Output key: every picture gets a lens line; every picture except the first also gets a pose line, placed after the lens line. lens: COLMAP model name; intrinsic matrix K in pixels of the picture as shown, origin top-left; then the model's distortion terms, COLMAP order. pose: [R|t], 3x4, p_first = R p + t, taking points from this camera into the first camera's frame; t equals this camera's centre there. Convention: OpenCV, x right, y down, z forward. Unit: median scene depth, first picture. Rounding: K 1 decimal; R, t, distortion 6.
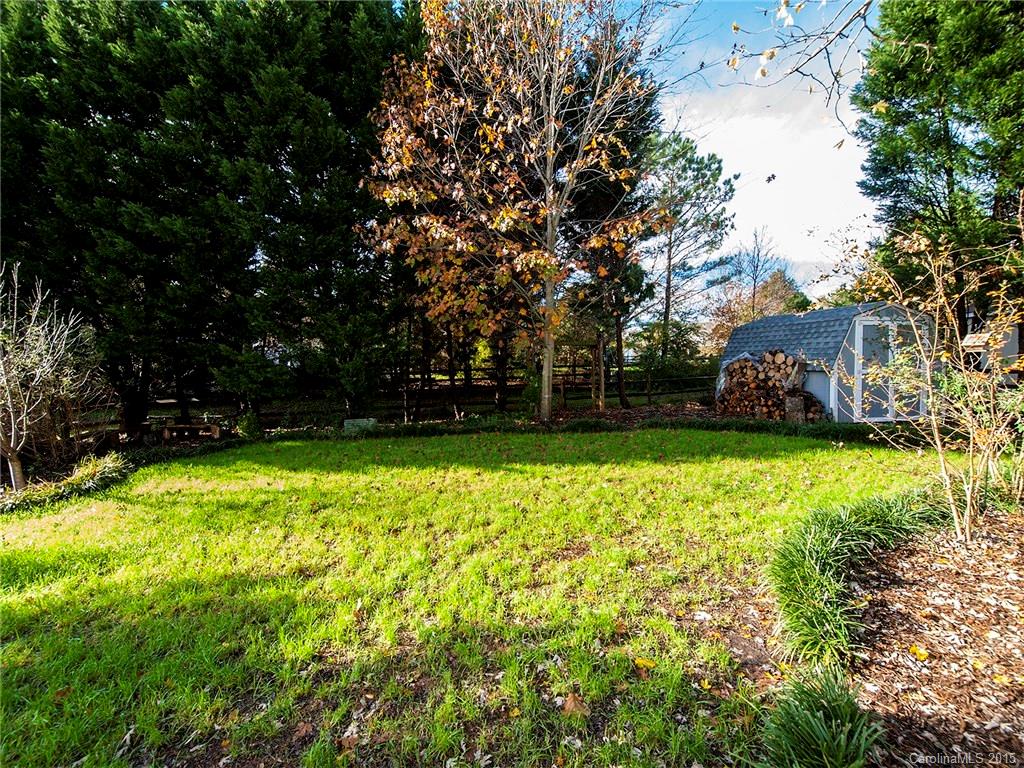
lens RADIAL K [[422.7, 0, 513.5], [0, 422.7, 378.6], [0, 0, 1]] dist [0.000833, -0.000082]
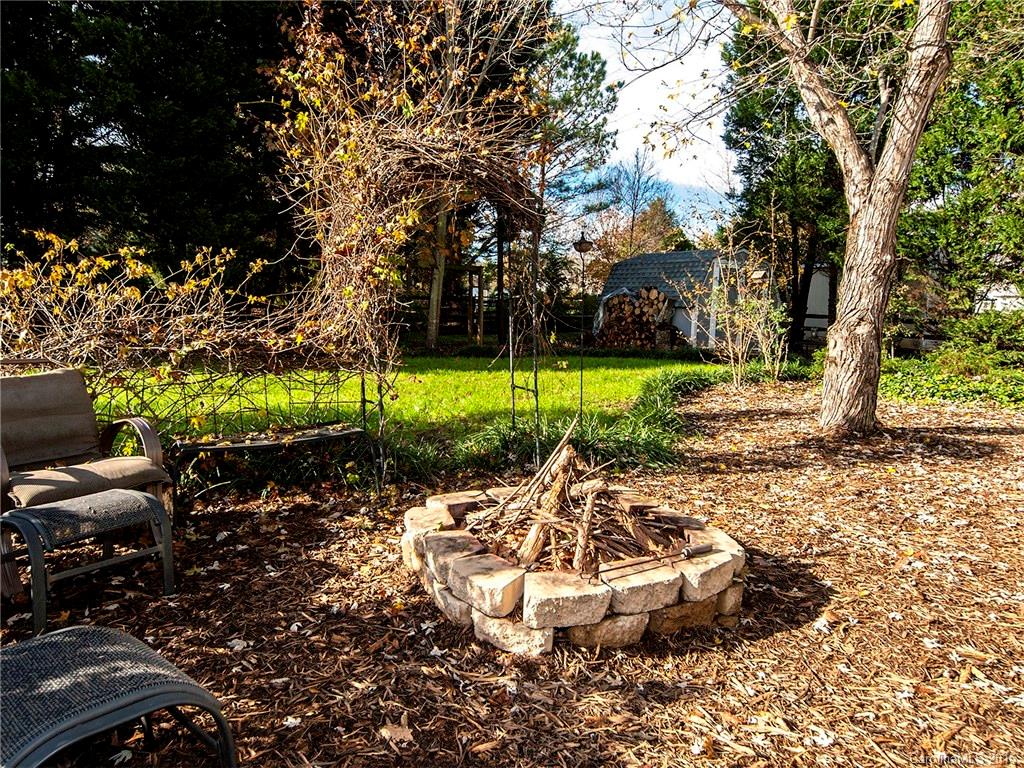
lens RADIAL K [[661.6, 0, 512.0], [0, 661.6, 384.0], [0, 0, 1]] dist [-0.003525, -0.000811]
pose [[0.938721, 0.008792, 0.344565, -0.126785], [-0.034609, 0.997027, 0.068848, 0.035149], [-0.342935, -0.076554, 0.936234, -0.208673]]
